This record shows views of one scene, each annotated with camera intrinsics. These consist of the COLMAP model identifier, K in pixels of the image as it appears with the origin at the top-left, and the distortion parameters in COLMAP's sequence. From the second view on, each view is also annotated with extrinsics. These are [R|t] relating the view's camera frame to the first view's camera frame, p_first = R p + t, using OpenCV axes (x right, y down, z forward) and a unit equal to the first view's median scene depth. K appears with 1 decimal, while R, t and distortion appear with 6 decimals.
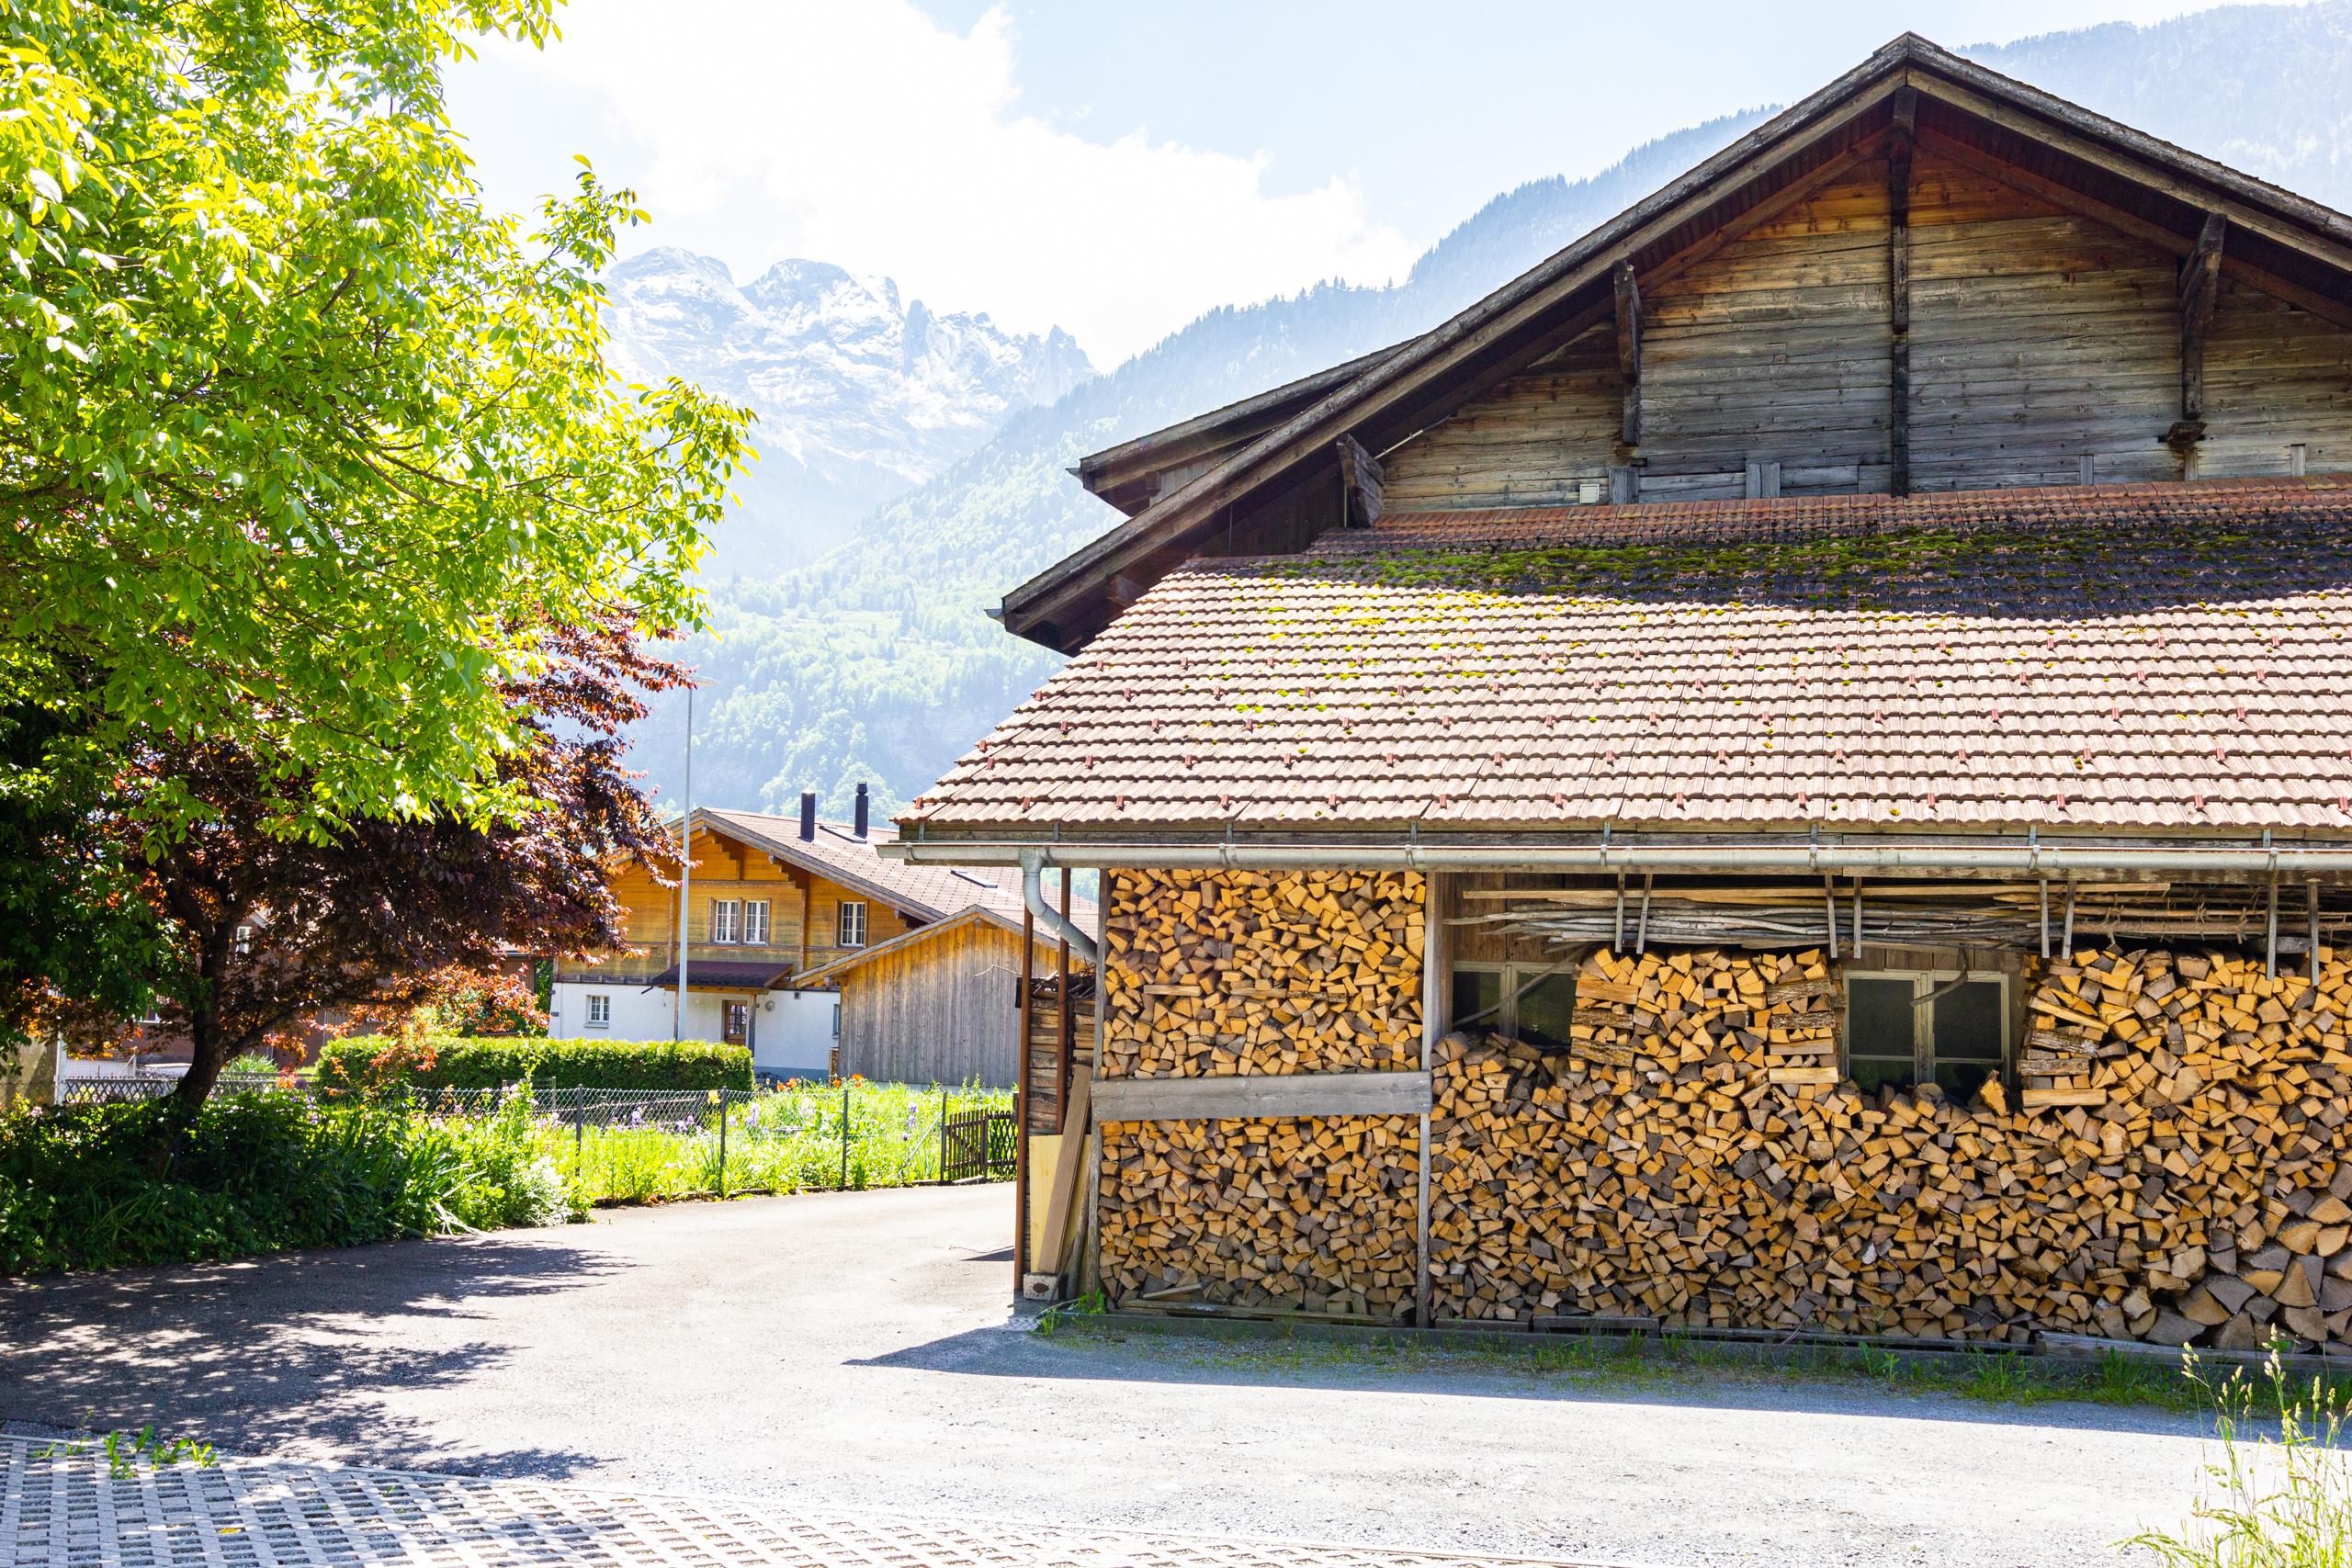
lens RADIAL K [[2062.0, 0, 1180.4], [0, 2062.0, 699.9], [0, 0, 1]] dist [-0.001067, 0.010569]
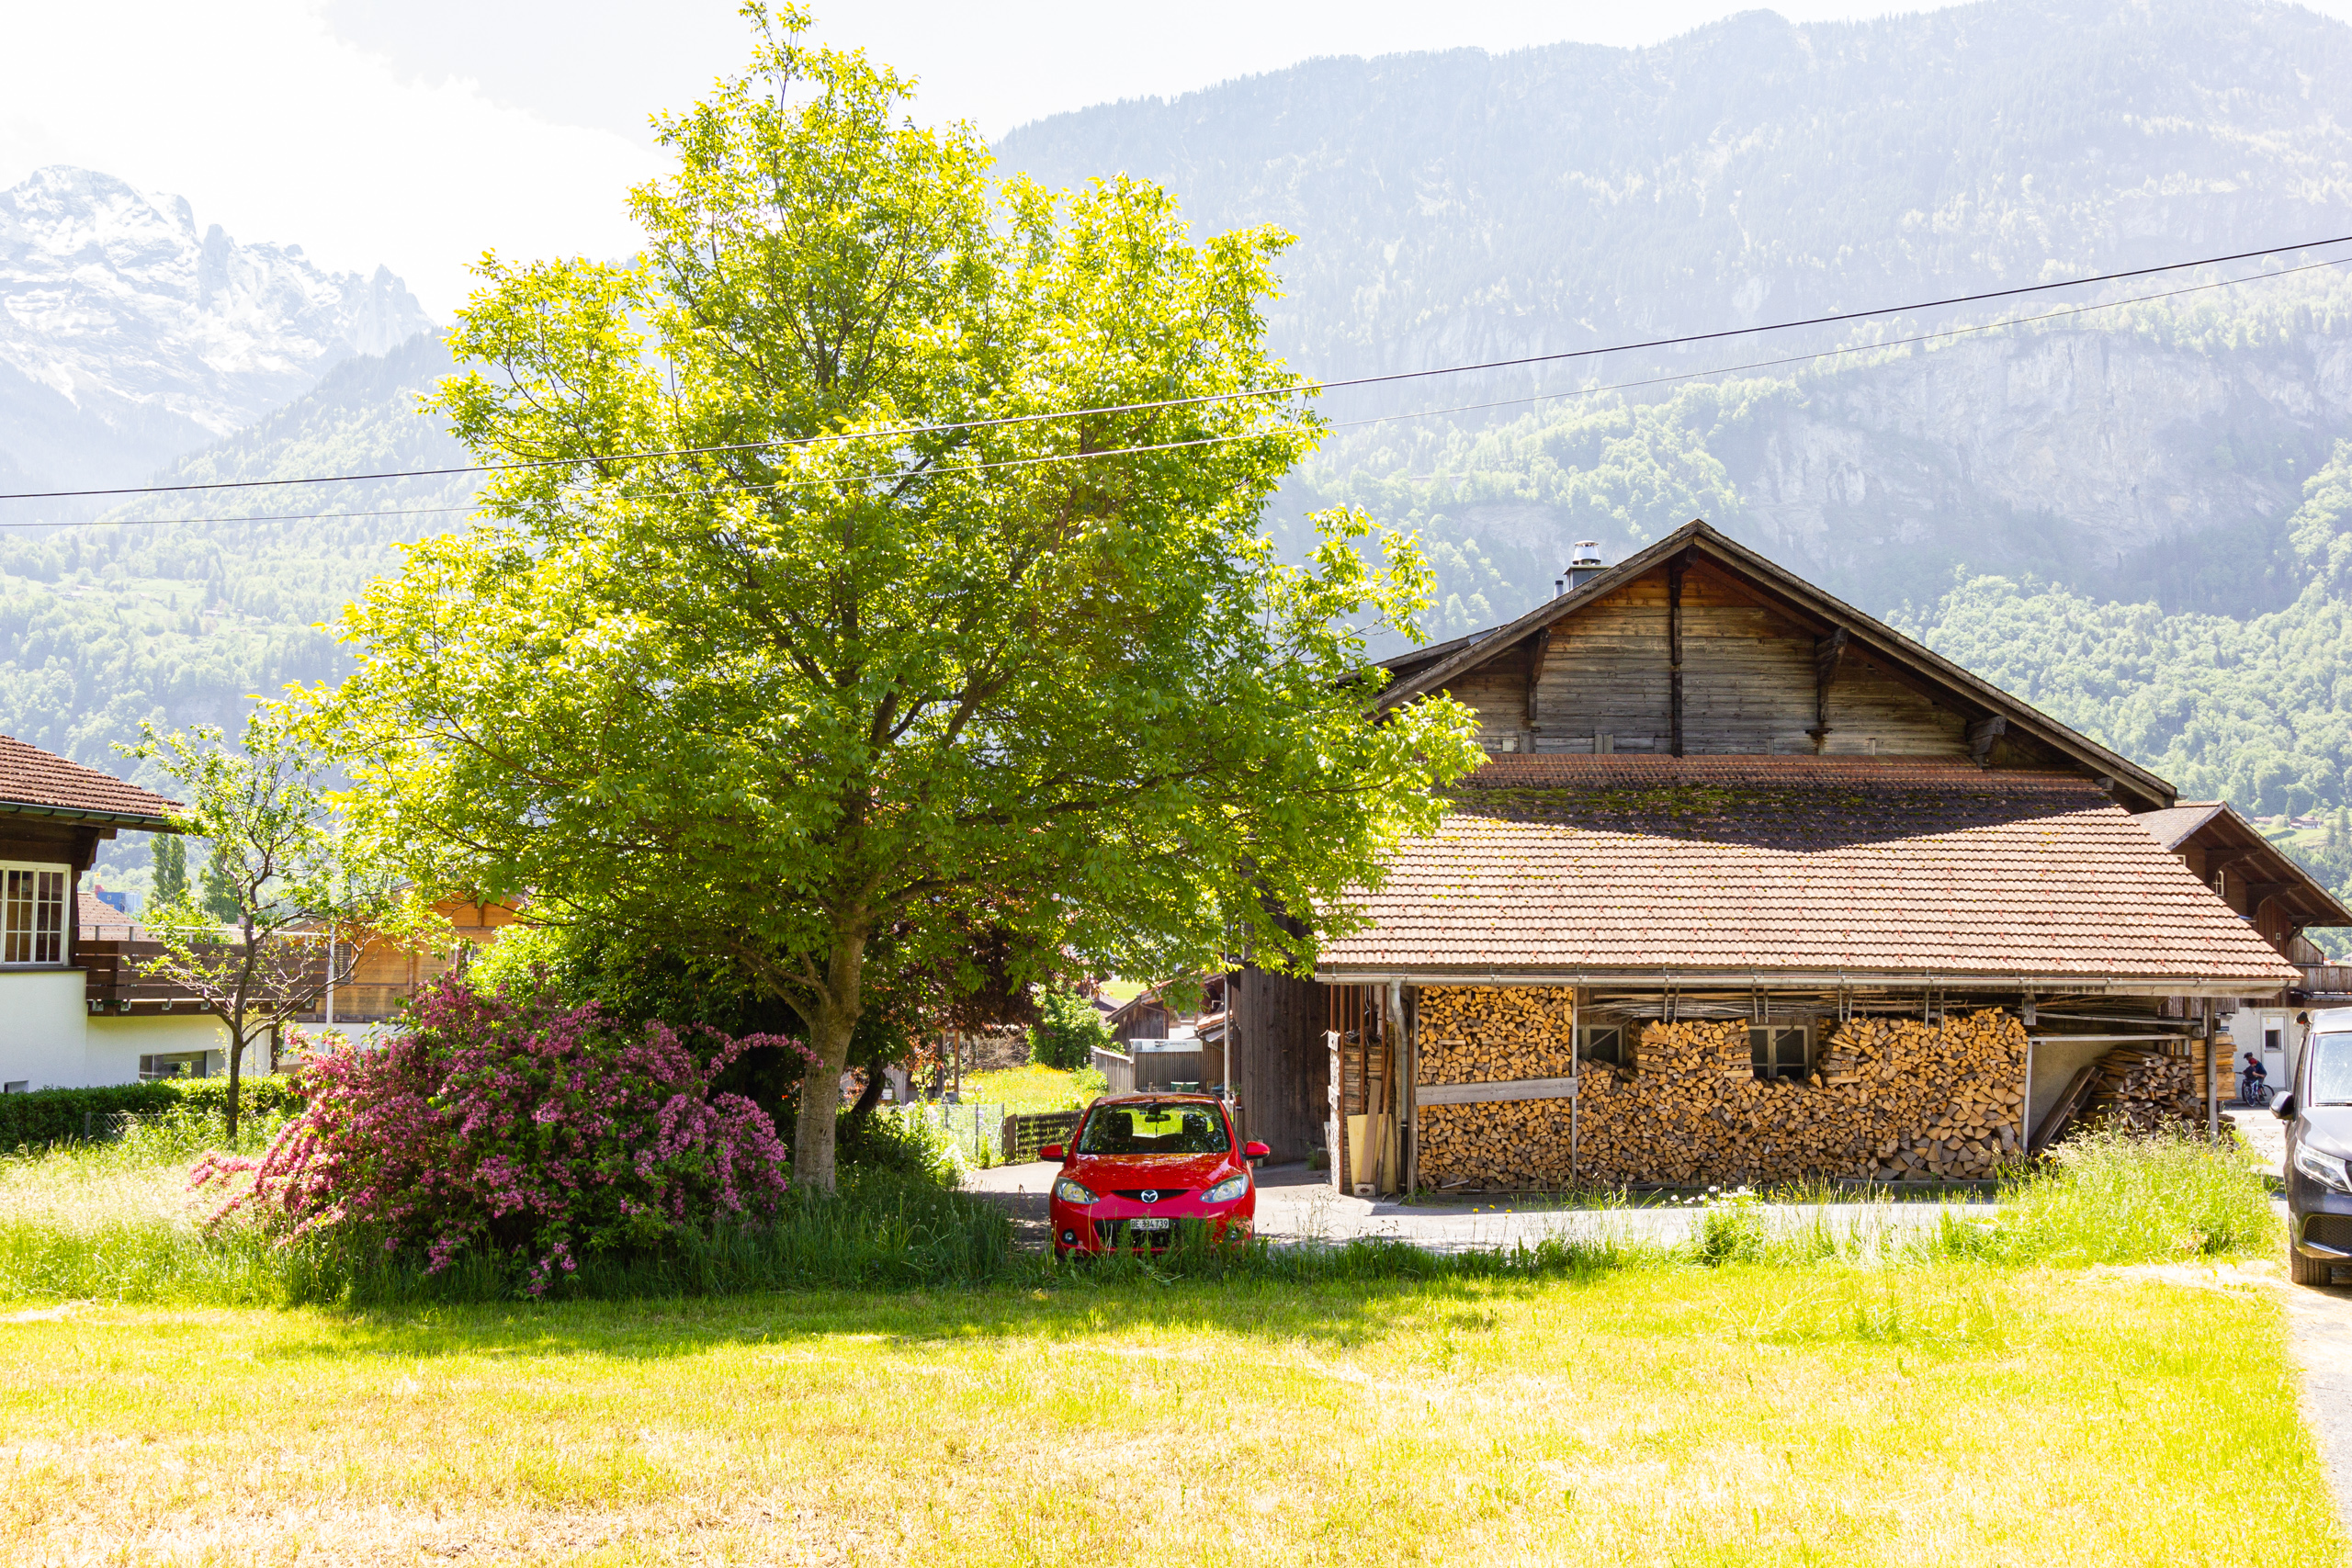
lens RADIAL K [[2062.0, 0, 1180.4], [0, 2062.0, 699.9], [0, 0, 1]] dist [-0.001067, 0.010569]
pose [[0.962205, 0.018978, 0.271664, -0.914286], [-0.018008, 0.999819, -0.006067, -0.206082], [-0.271730, 0.000945, 0.962373, -1.026517]]
